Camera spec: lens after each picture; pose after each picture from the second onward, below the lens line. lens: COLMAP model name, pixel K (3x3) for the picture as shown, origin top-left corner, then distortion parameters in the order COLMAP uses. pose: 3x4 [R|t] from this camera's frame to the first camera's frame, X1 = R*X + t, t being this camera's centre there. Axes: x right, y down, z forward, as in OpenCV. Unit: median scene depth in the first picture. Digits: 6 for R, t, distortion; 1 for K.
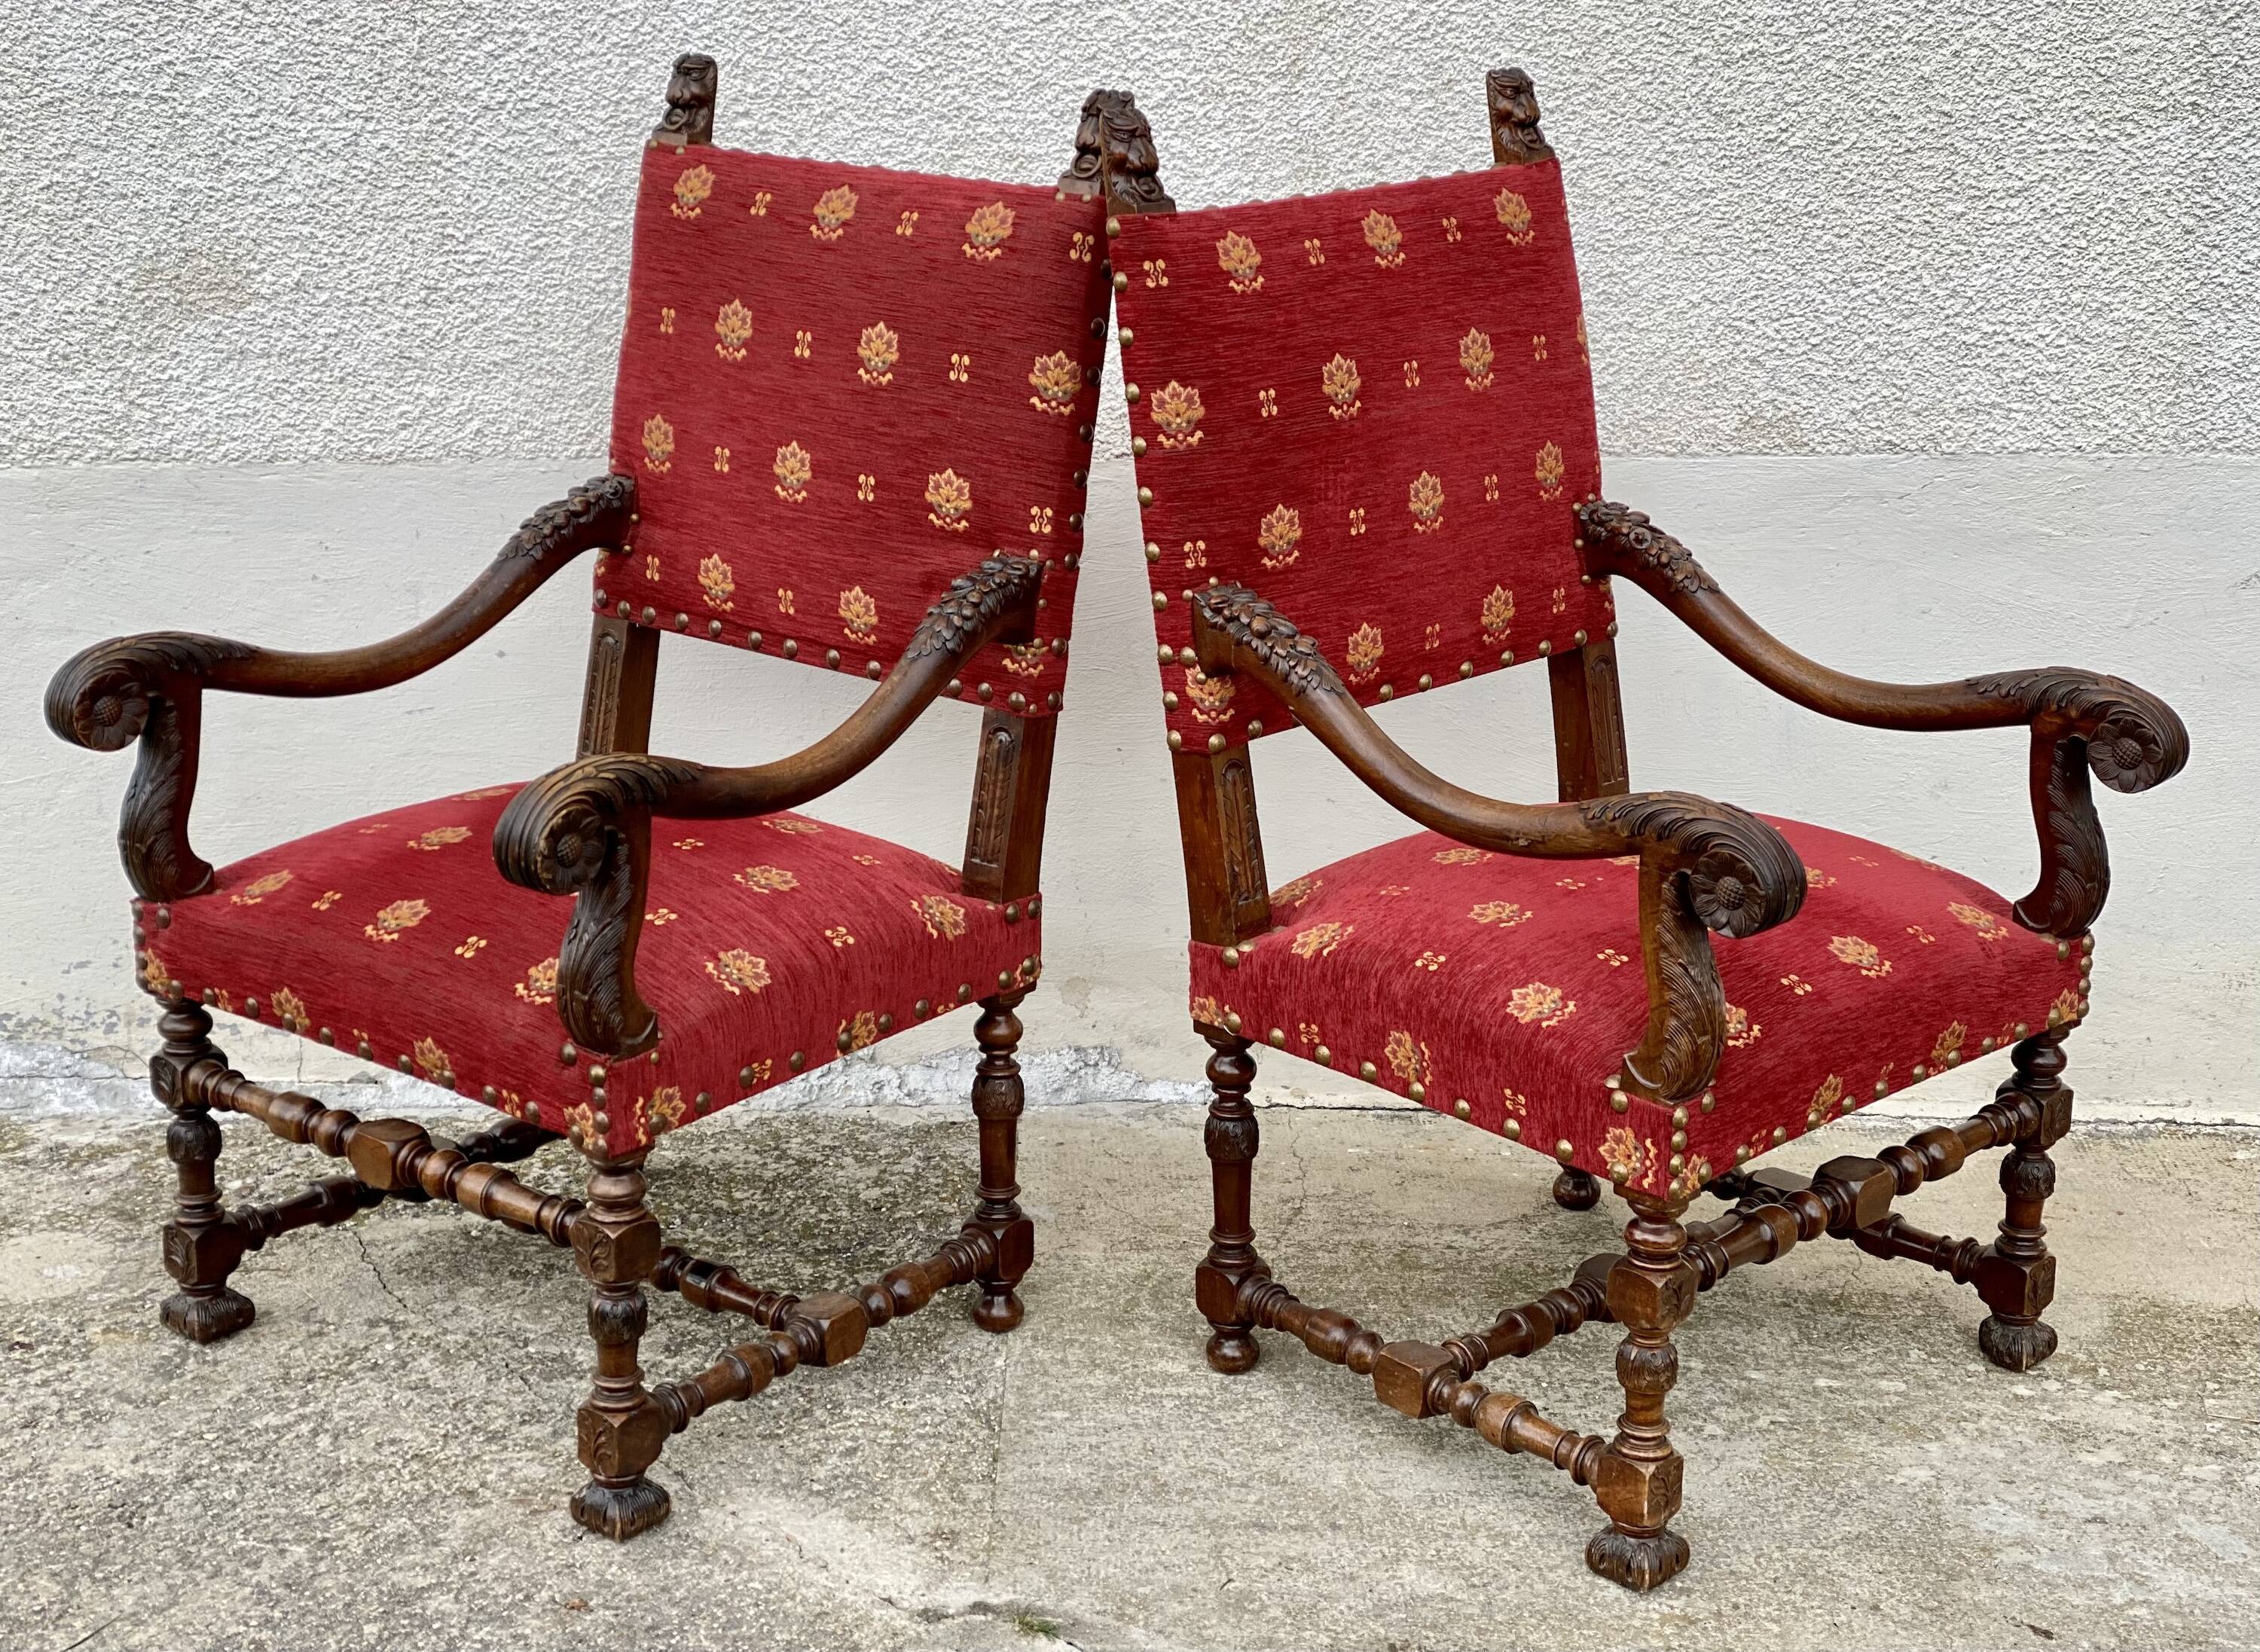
lens RADIAL K [[3407.1, 0, 1151.5], [0, 3407.1, 760.7], [0, 0, 1]] dist [0.236067, -0.614270]
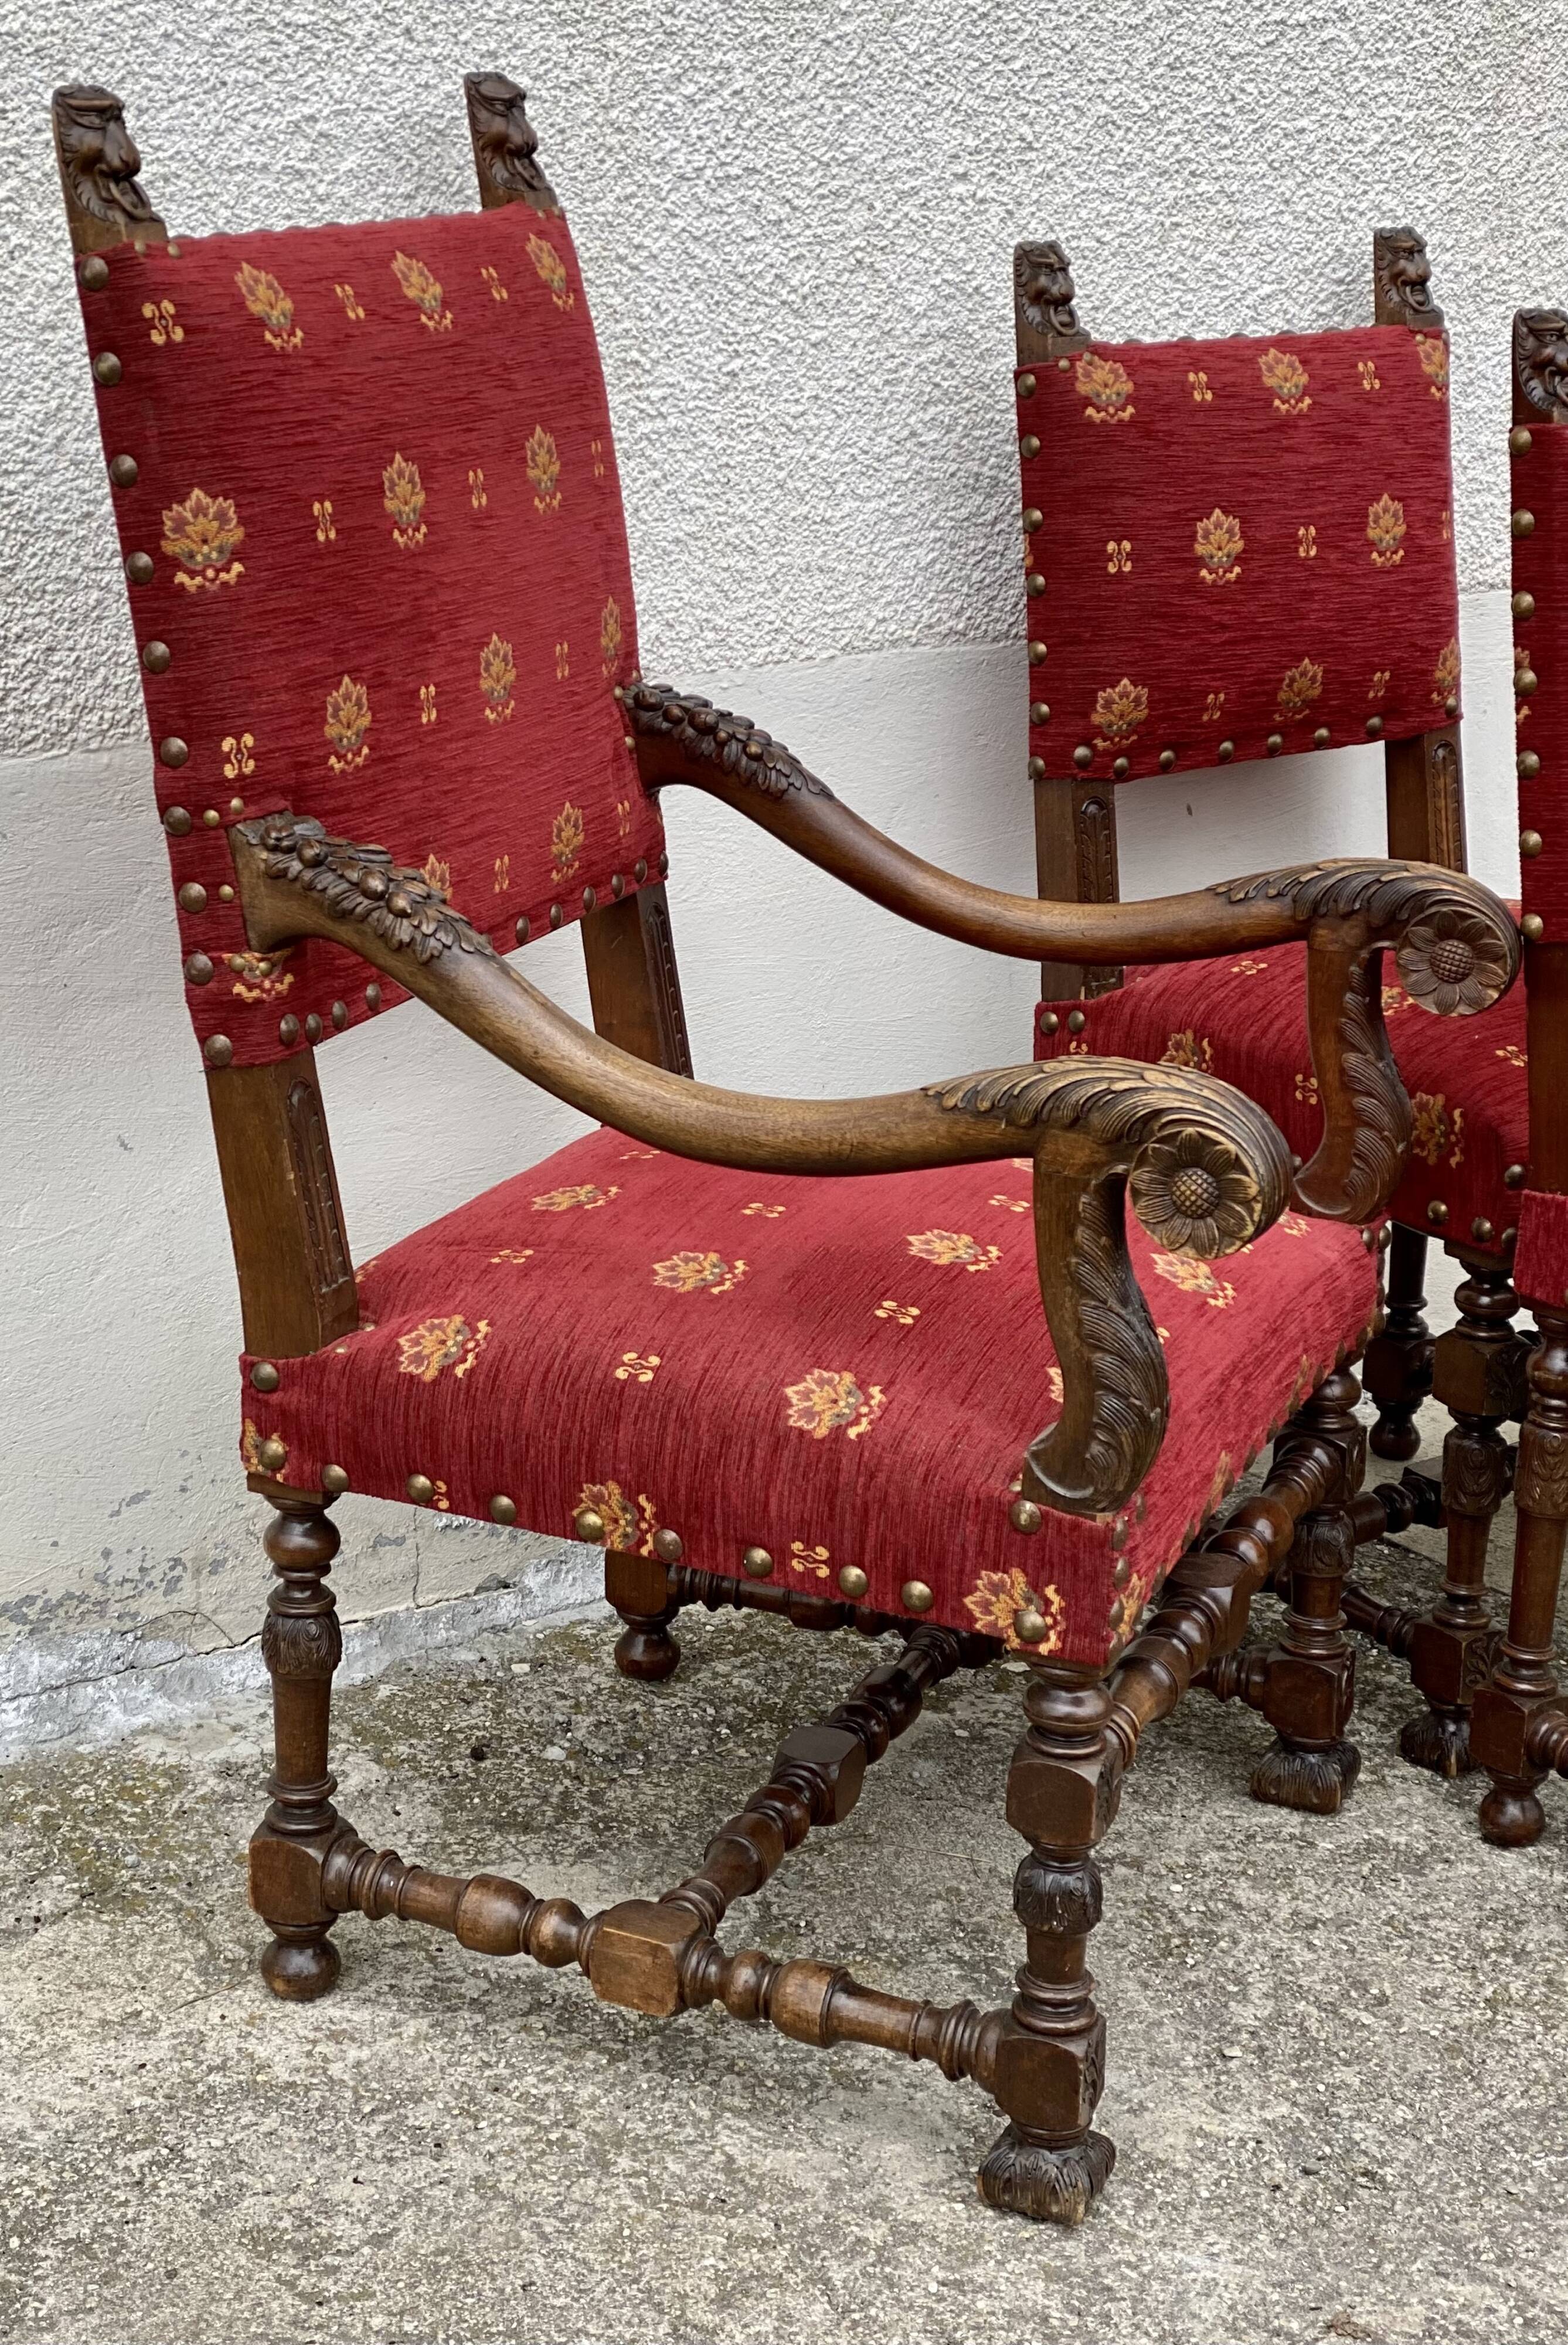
lens RADIAL K [[3851.5, 0, 591.4], [0, 3851.5, 1080.0], [0, 0, 1]] dist [0.218079, -0.467953]
pose [[0.831206, -0.138749, 0.538373, -0.664224], [0.139327, 0.989443, 0.039889, -0.040201], [-0.538223, 0.041854, 0.841762, 0.346529]]
